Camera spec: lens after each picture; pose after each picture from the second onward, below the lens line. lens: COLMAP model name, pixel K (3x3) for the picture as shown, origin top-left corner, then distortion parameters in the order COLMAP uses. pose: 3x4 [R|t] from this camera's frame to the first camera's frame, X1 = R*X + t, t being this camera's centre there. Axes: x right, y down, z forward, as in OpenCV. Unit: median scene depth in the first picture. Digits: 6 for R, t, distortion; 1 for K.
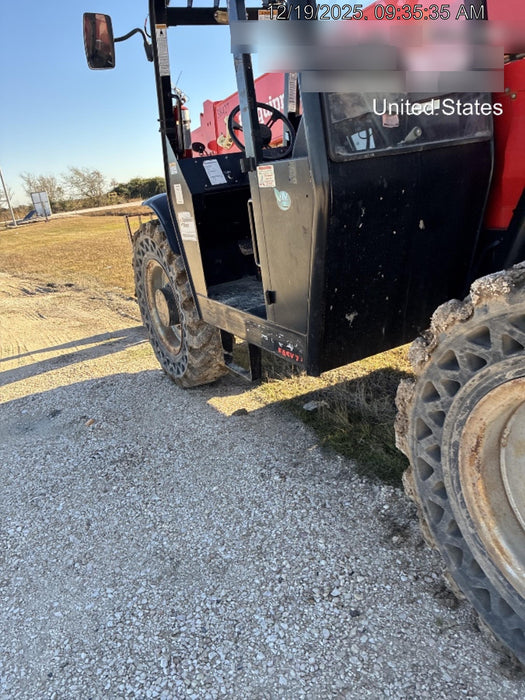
lens RADIAL K [[546.6, 0, 247.6], [0, 546.6, 348.6], [0, 0, 1]] dist [0.029415, -0.078767]
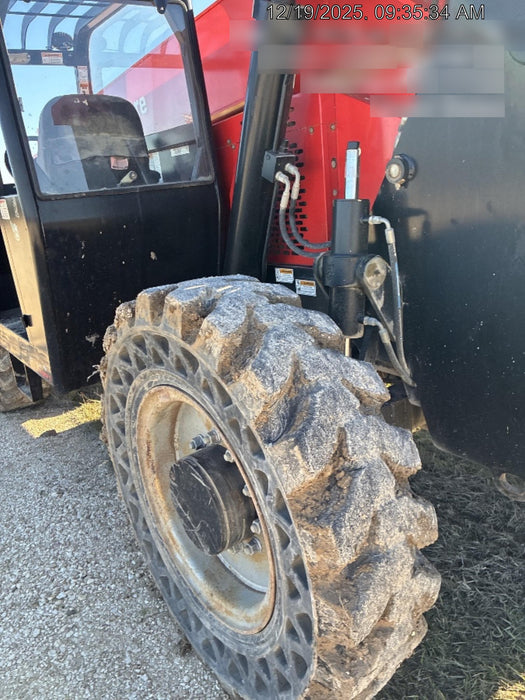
lens RADIAL K [[546.6, 0, 274.9], [0, 546.6, 345.6], [0, 0, 1]] dist [0.029415, -0.078767]
pose [[0.982019, -0.019383, 0.187785, 0.369171], [0.027248, 0.998852, -0.039395, 0.008779], [-0.186806, 0.043803, 0.981420, -0.148657]]
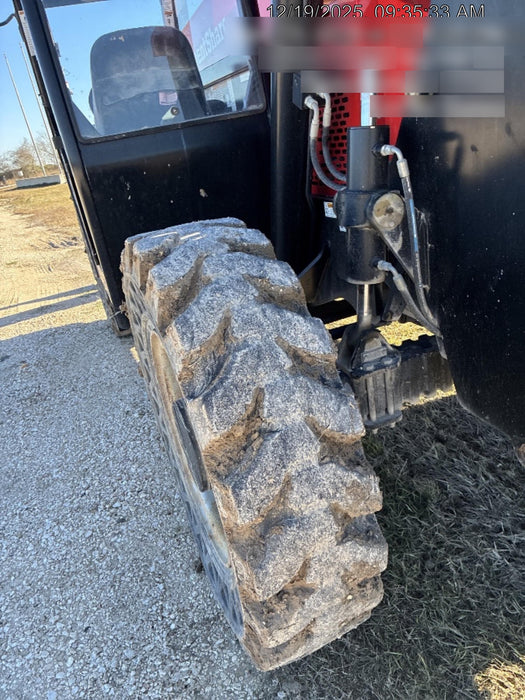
lens RADIAL K [[546.6, 0, 263.4], [0, 546.6, 356.6], [0, 0, 1]] dist [0.029415, -0.078767]
pose [[0.993668, 0.008930, -0.111996, 0.603967], [0.003414, 0.993976, 0.109549, -0.018130], [0.112300, -0.109238, 0.987652, -0.136662]]
